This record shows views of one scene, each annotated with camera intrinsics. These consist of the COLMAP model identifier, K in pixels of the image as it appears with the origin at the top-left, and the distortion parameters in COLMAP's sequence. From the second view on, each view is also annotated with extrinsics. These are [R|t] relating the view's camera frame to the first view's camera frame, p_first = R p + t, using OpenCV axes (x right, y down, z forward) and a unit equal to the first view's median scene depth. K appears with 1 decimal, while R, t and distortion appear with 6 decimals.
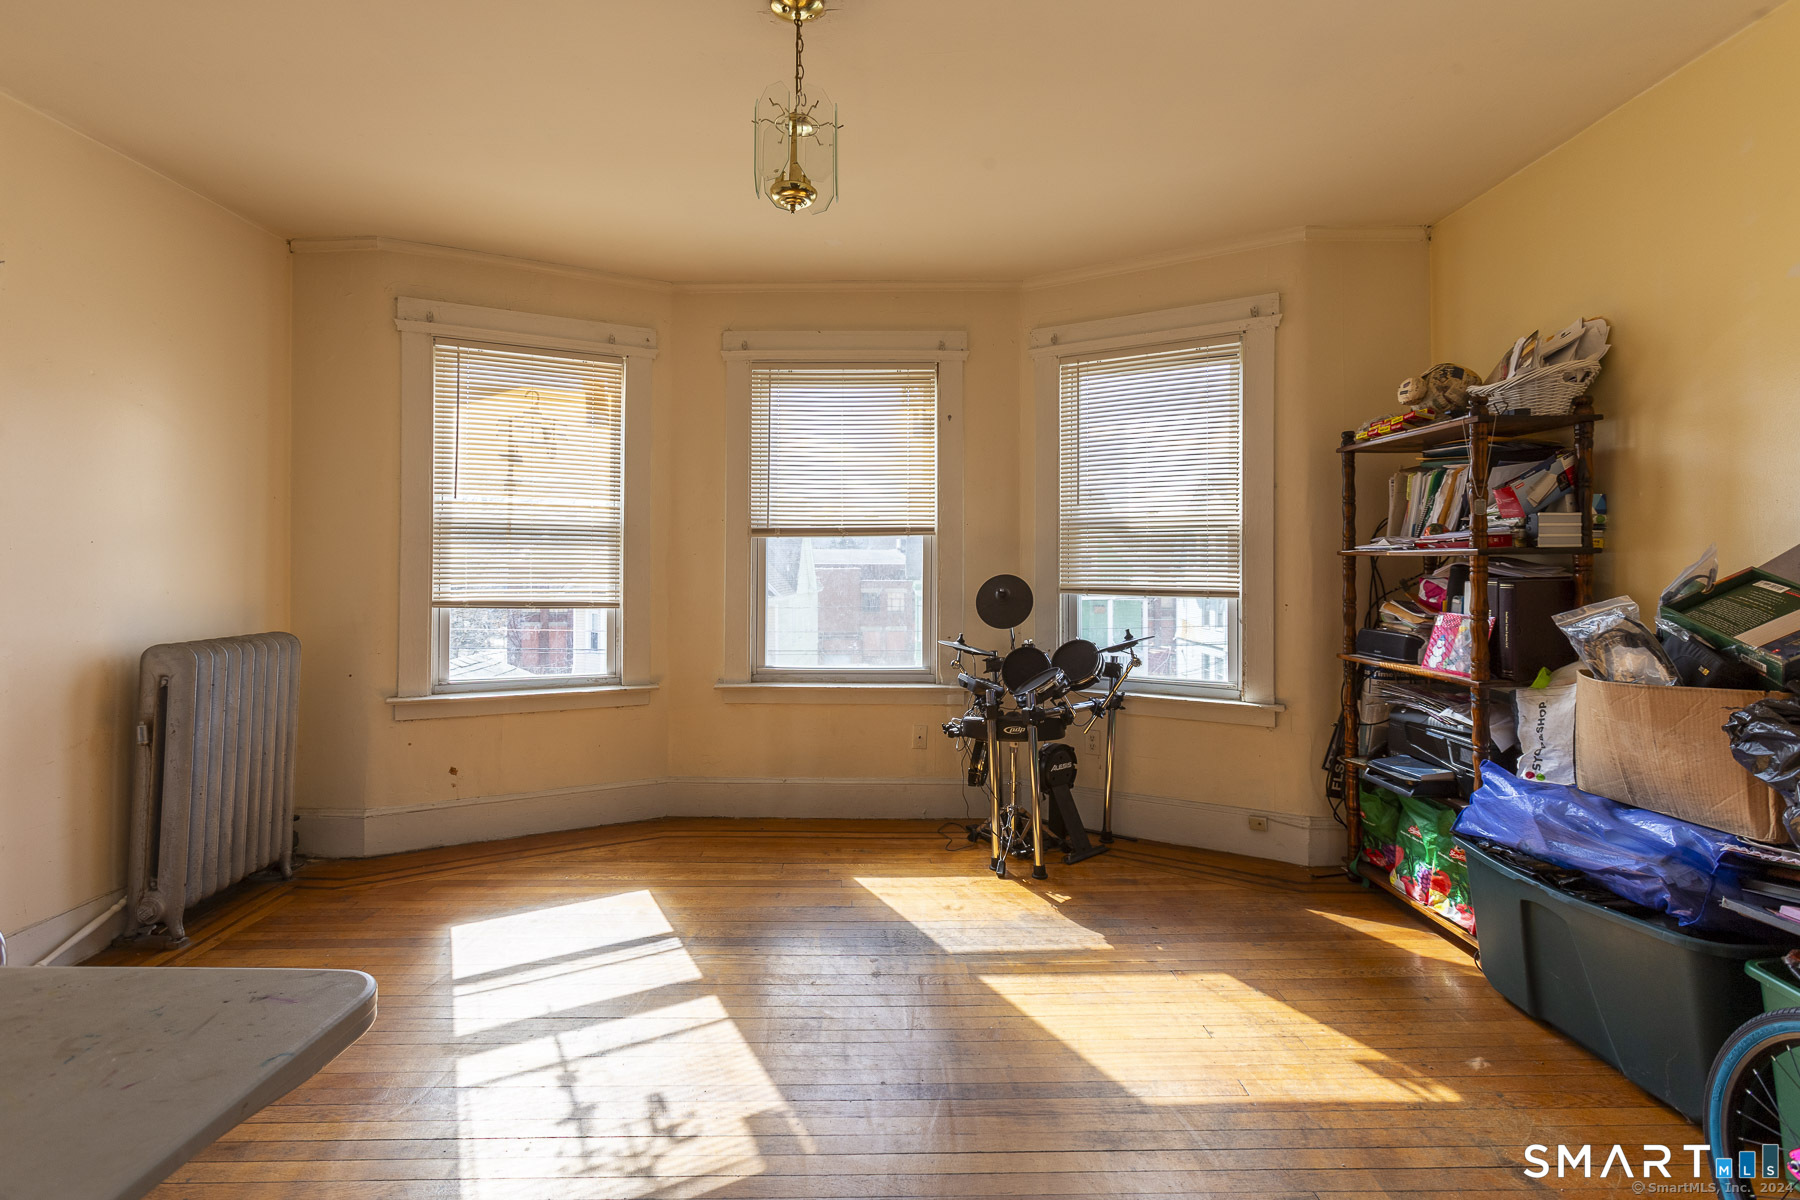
lens RADIAL K [[850.3, 0, 903.1], [0, 850.3, 586.2], [0, 0, 1]] dist [-0.015300, 0.008598]
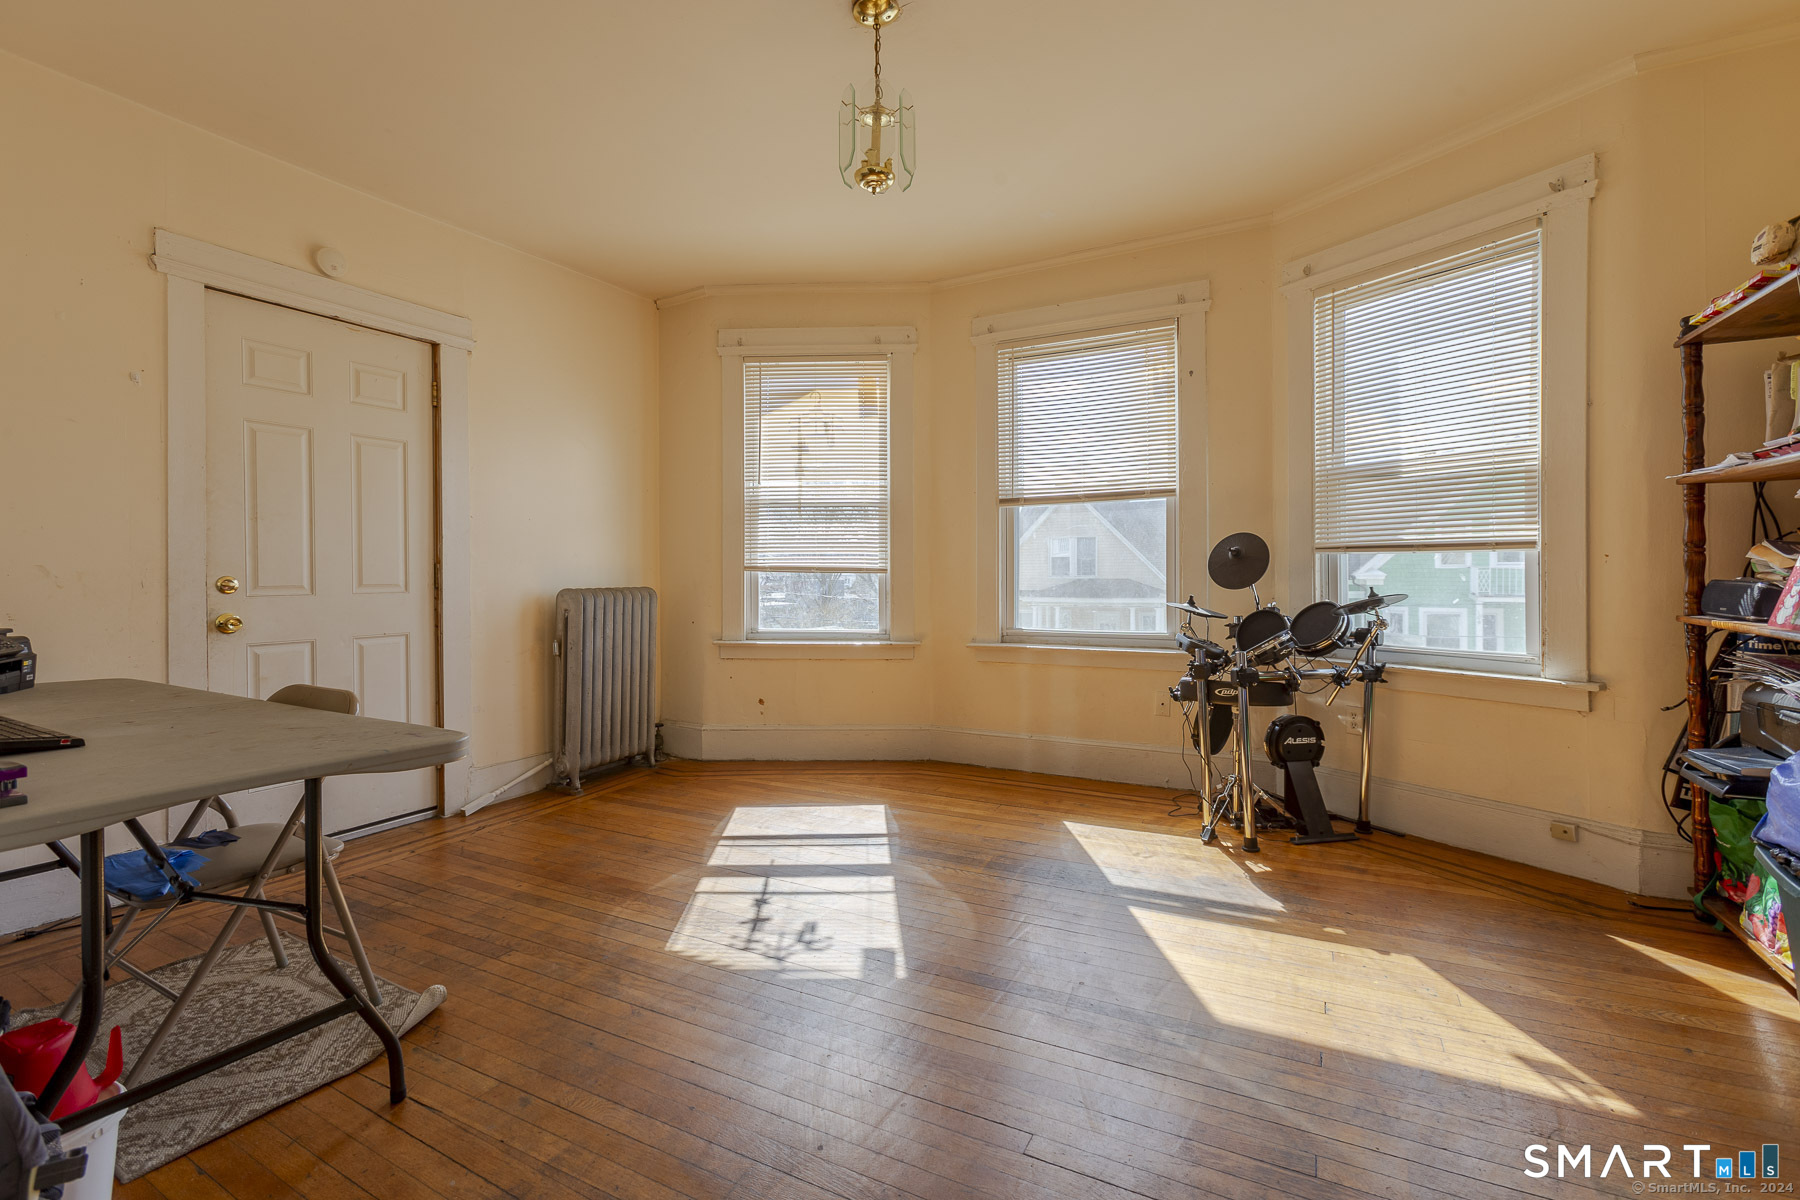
lens RADIAL K [[850.3, 0, 897.2], [0, 850.3, 609.8], [0, 0, 1]] dist [-0.015300, 0.008598]
pose [[0.868873, 0.009763, -0.494938, 0.265554], [-0.002699, 0.999884, 0.014986, 0.061342], [0.495027, -0.011685, 0.868799, 0.000854]]
